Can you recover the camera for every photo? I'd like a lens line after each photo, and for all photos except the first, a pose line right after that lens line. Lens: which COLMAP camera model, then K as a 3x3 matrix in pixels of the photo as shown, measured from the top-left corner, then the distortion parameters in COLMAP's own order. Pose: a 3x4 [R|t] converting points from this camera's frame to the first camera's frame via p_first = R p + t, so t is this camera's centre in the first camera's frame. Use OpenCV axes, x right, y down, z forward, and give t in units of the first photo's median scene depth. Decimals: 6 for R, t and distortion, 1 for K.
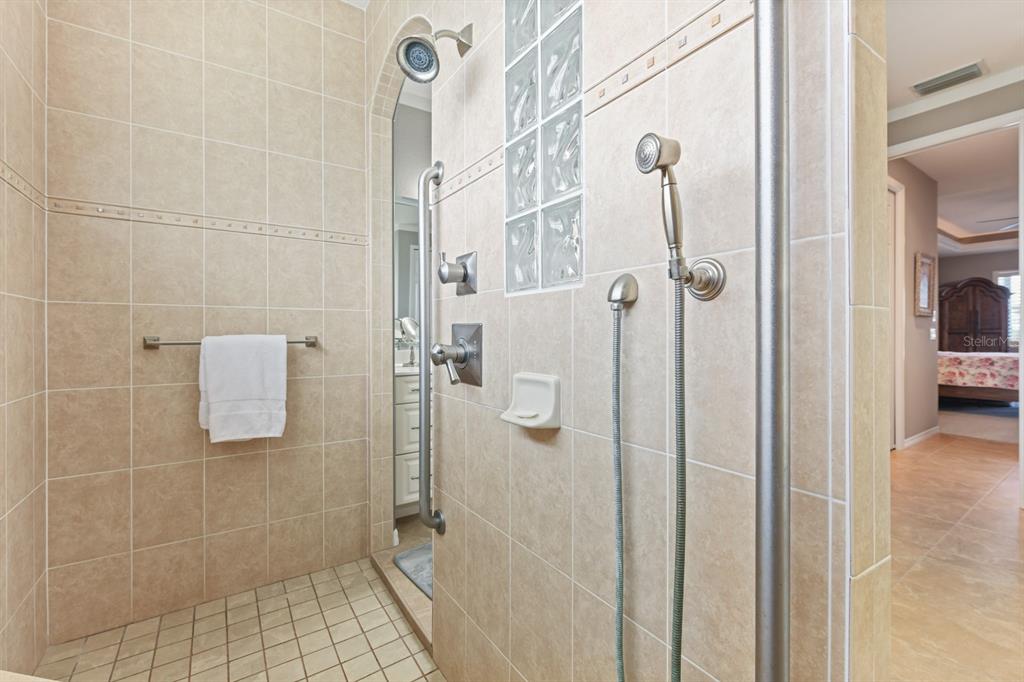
lens RADIAL K [[440.5, 0, 511.0], [0, 440.5, 335.3], [0, 0, 1]] dist [0.001463, 0.000926]
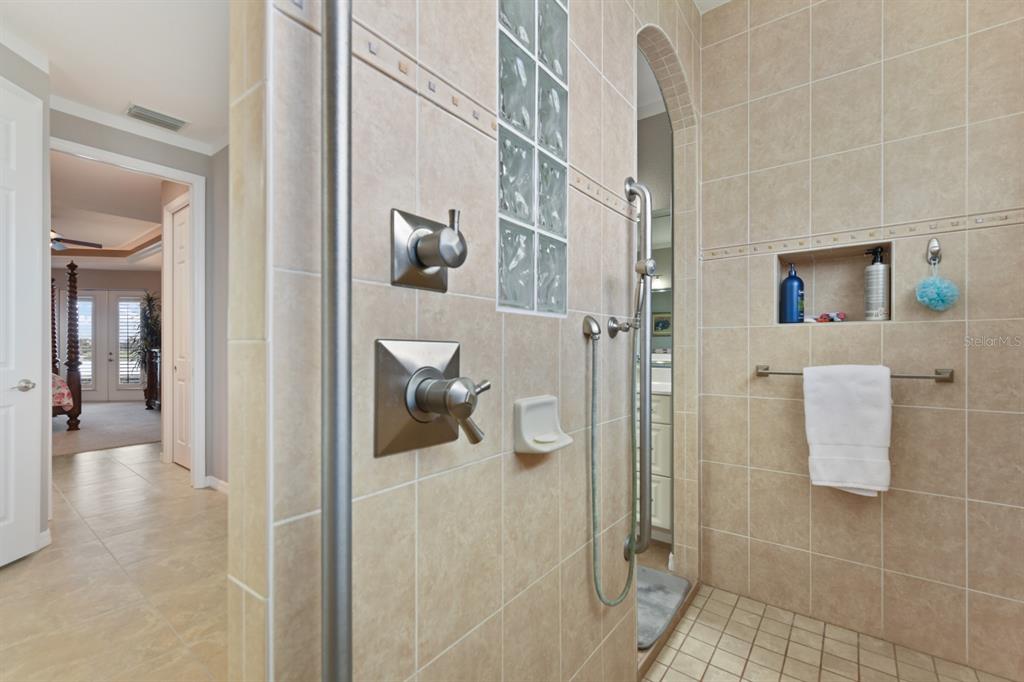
lens RADIAL K [[440.5, 0, 512.2], [0, 440.5, 347.7], [0, 0, 1]] dist [0.001463, 0.000926]
pose [[-0.317293, 0.005041, 0.948314, -0.194291], [0.003405, 0.999985, -0.004177, -0.002603], [-0.948321, 0.001904, -0.317306, 0.314387]]
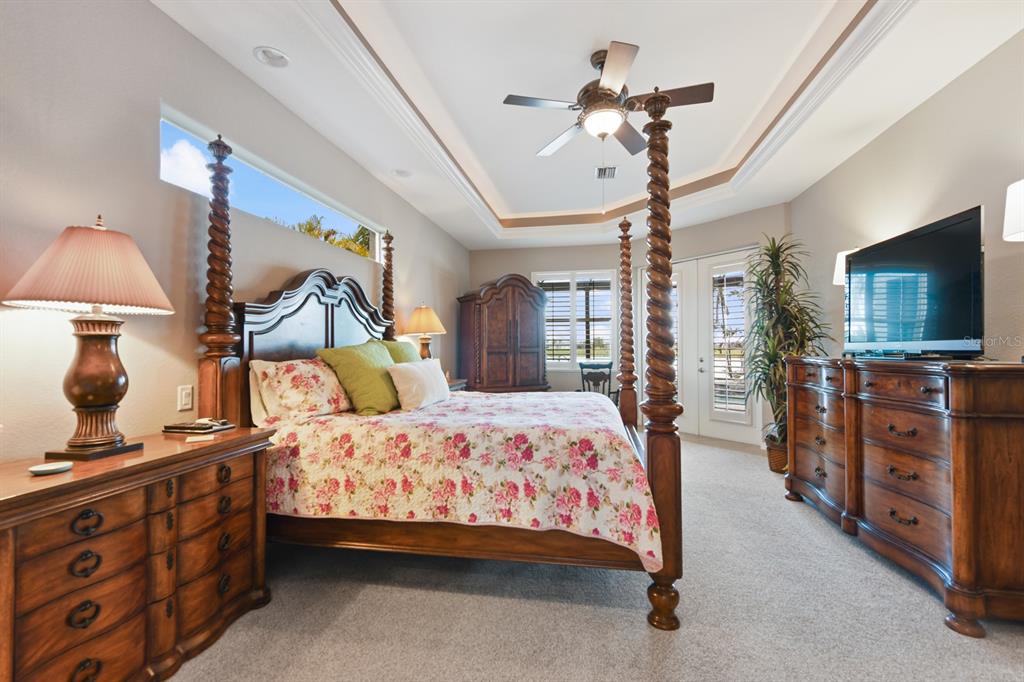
lens RADIAL K [[440.5, 0, 512.1], [0, 440.5, 343.4], [0, 0, 1]] dist [0.001463, 0.000926]
pose [[0.708946, 0.006993, 0.705228, 0.978201], [0.001581, 0.999933, -0.011505, -0.020759], [-0.705261, 0.009271, 0.708887, 0.893803]]
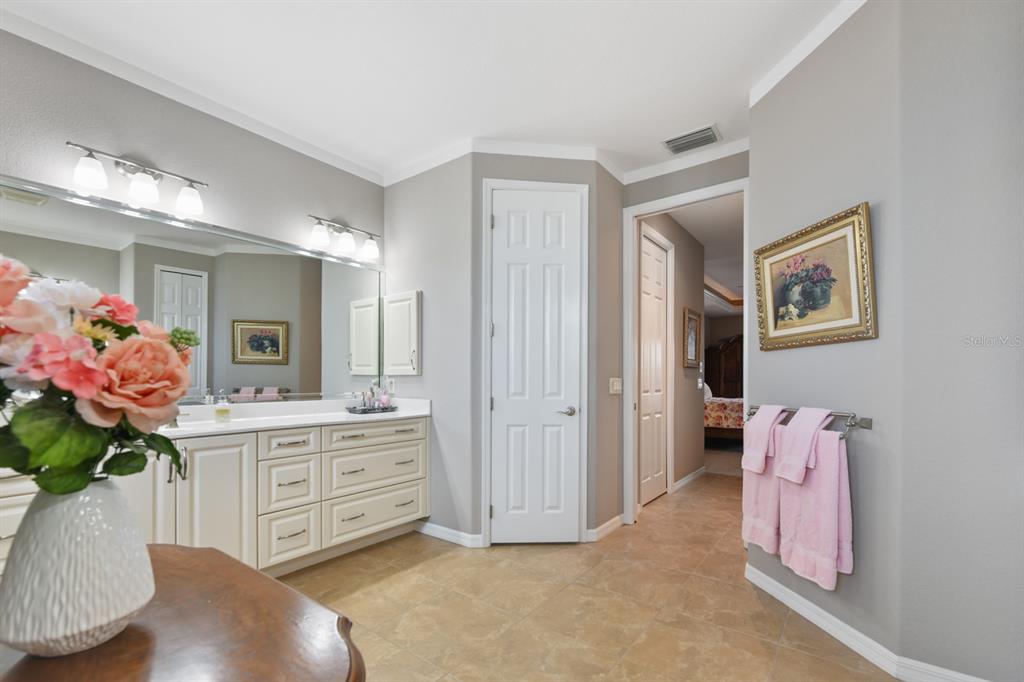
lens RADIAL K [[440.5, 0, 508.1], [0, 440.5, 380.2], [0, 0, 1]] dist [0.001463, 0.000926]
pose [[0.955096, 0.000072, 0.296296, 0.167458], [0.000834, 0.999995, -0.002934, -0.007938], [-0.296294, 0.003049, 0.955092, 0.087051]]
